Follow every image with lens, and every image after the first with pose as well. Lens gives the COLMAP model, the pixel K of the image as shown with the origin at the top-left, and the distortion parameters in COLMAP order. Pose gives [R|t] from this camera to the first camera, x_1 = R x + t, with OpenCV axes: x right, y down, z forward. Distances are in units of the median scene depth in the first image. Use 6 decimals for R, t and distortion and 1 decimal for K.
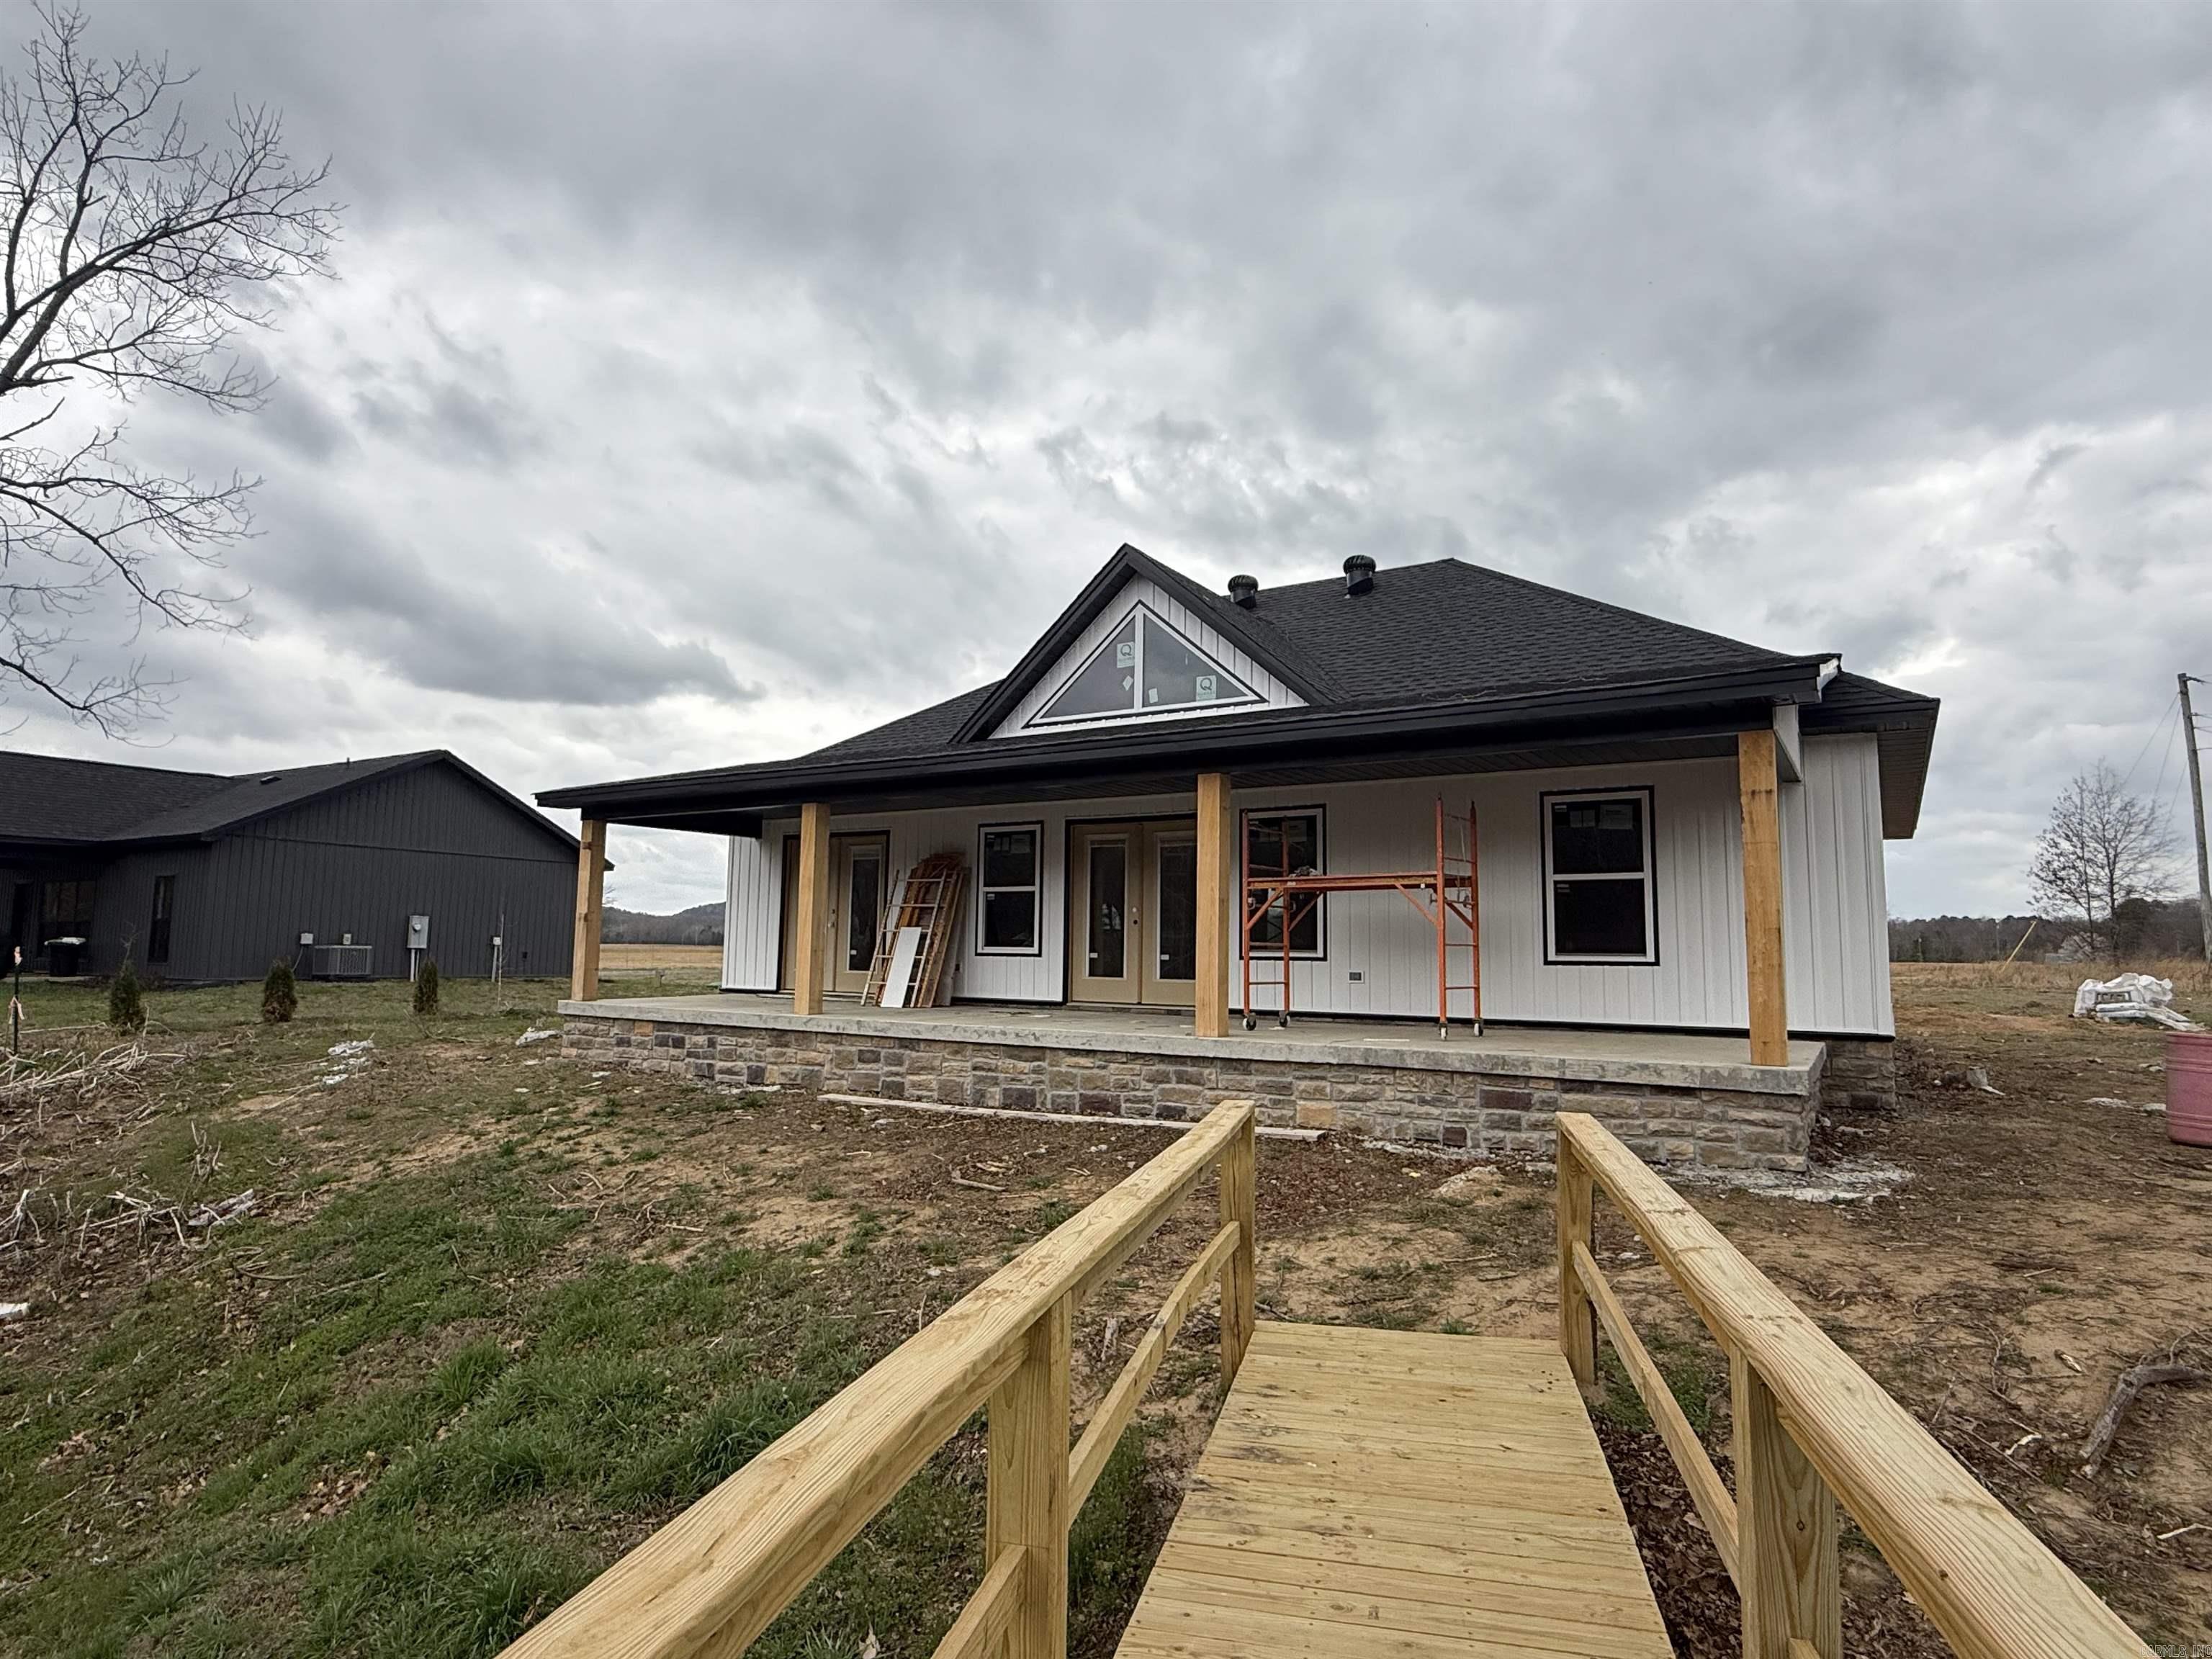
lens RADIAL K [[1210.9, 0, 1106.0], [0, 1210.9, 829.5], [0, 0, 1]] dist [0.001659, -0.001097]
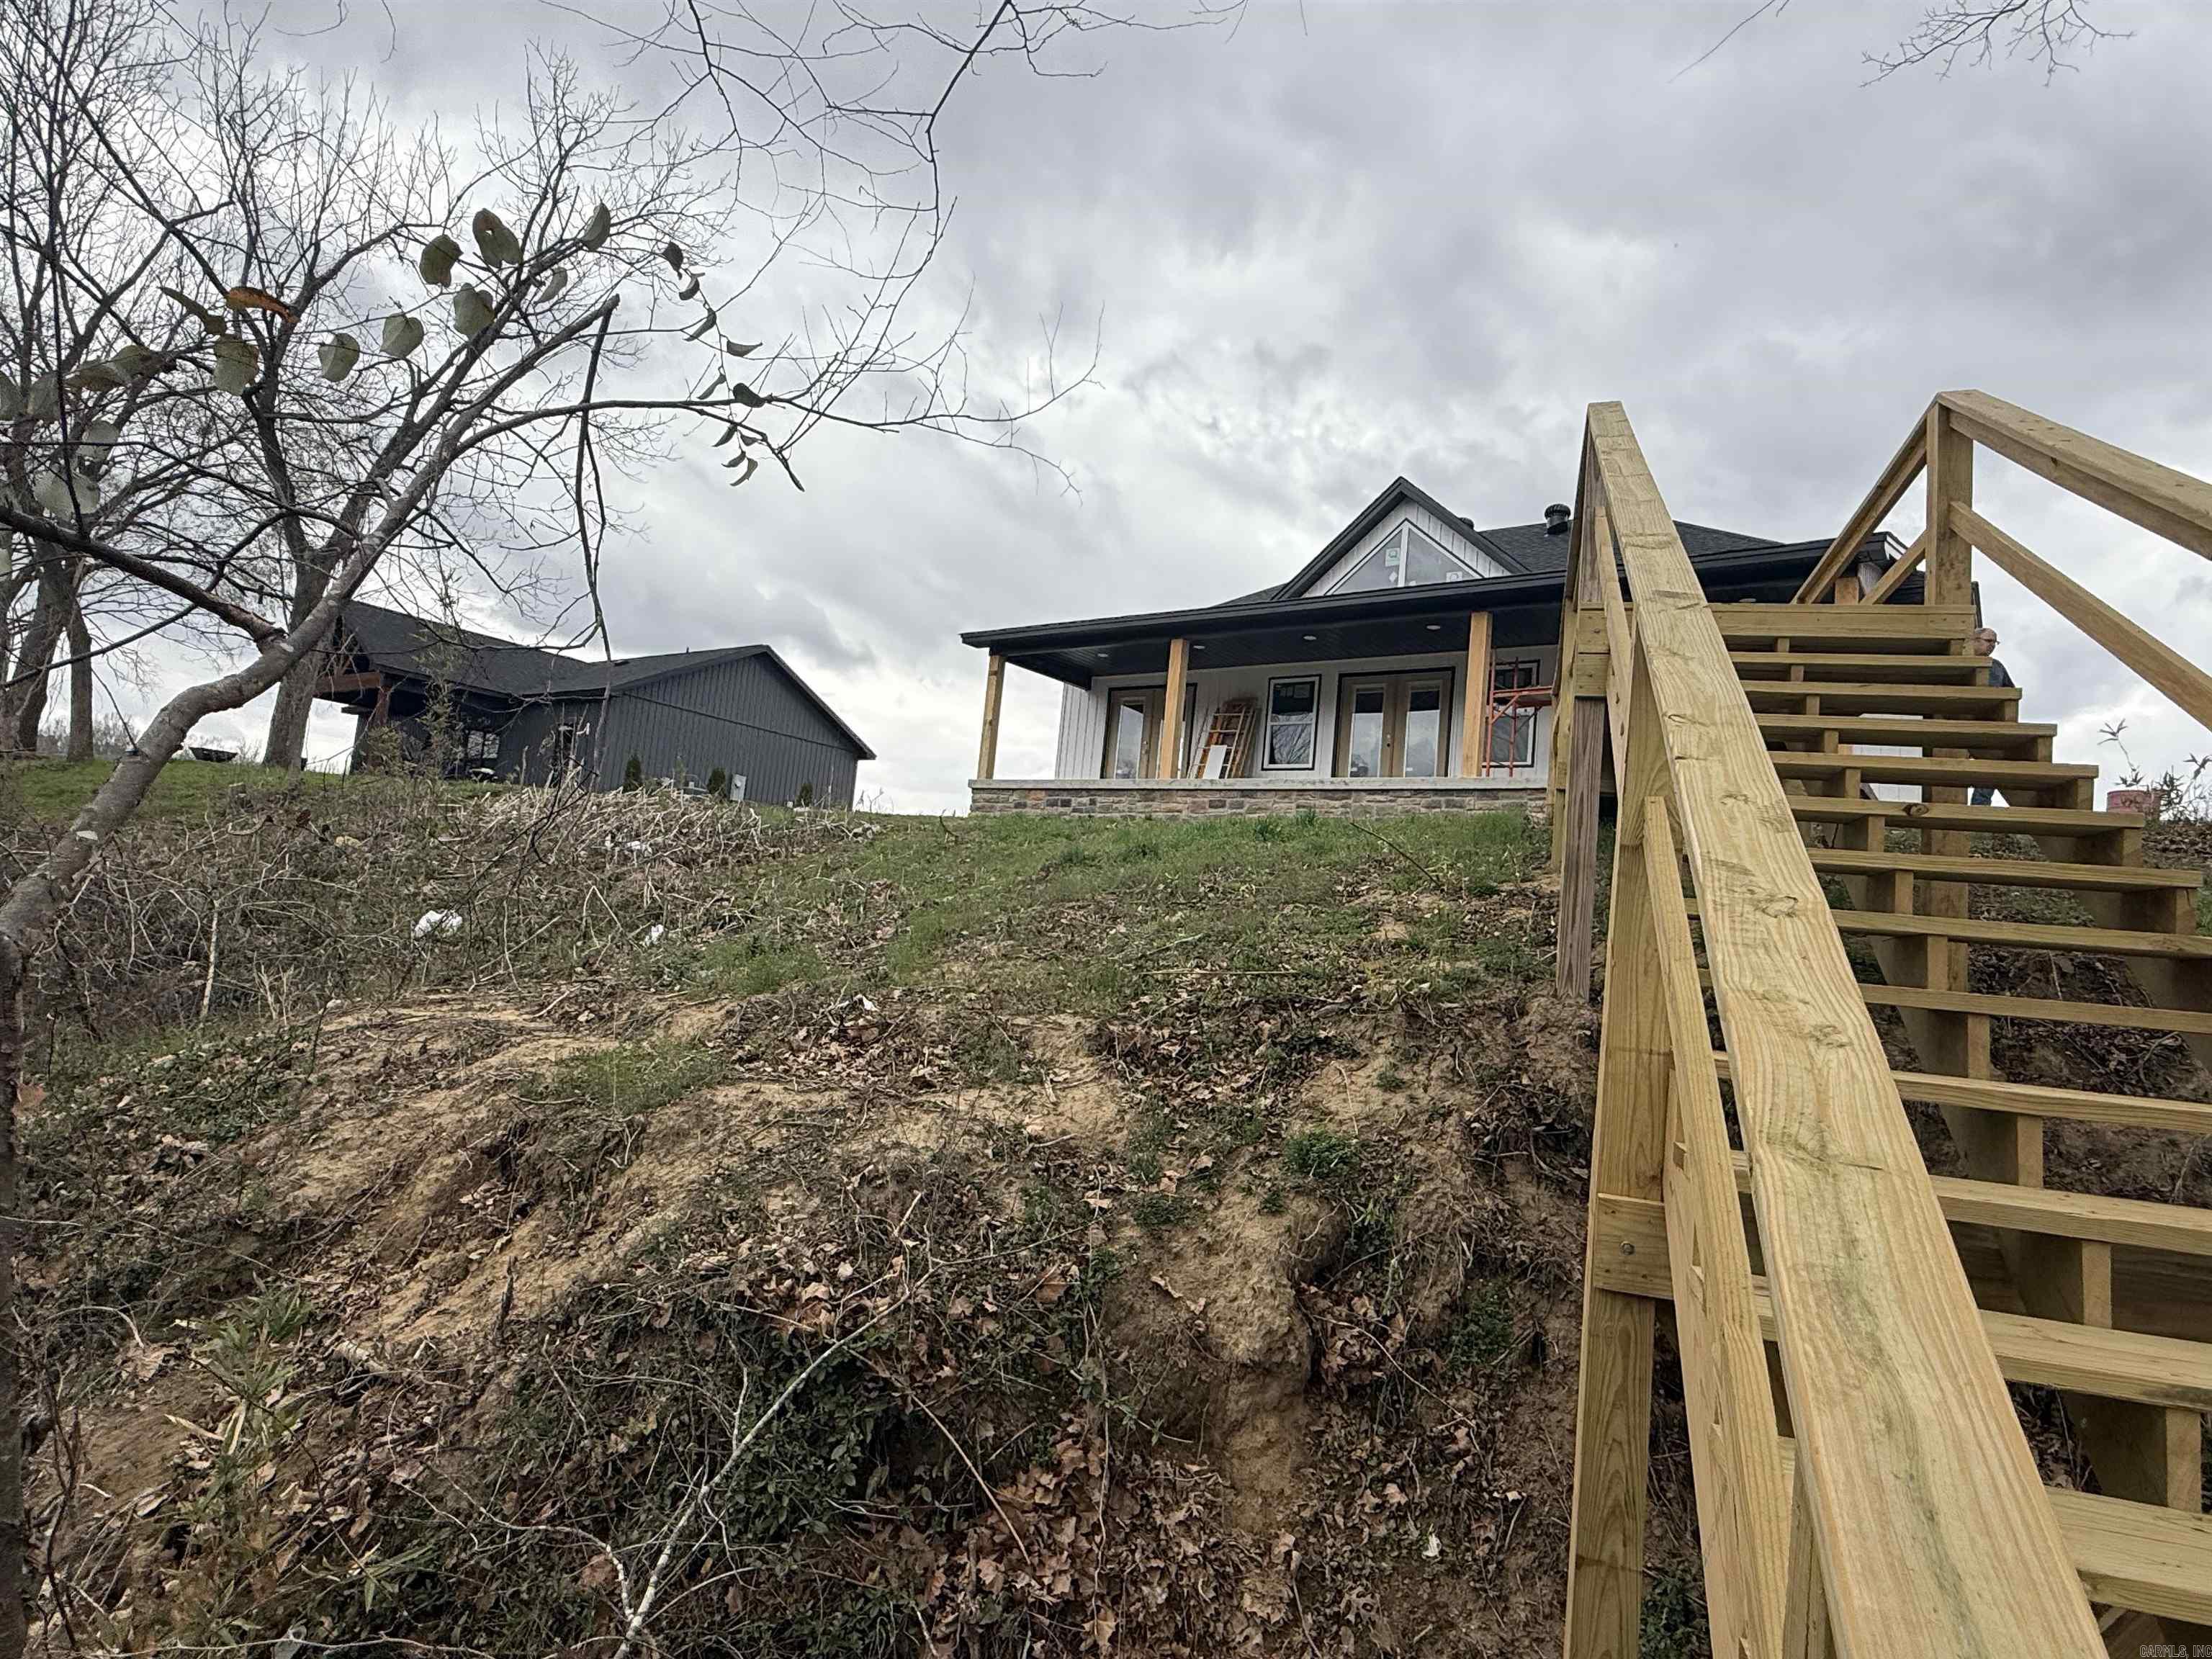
lens RADIAL K [[1210.9, 0, 1106.0], [0, 1210.9, 829.5], [0, 0, 1]] dist [0.001659, -0.001097]
pose [[0.994157, 0.073687, -0.078874, -0.181596], [-0.073743, 0.997275, 0.002215, 0.193216], [0.078822, 0.003615, 0.996882, -0.422493]]
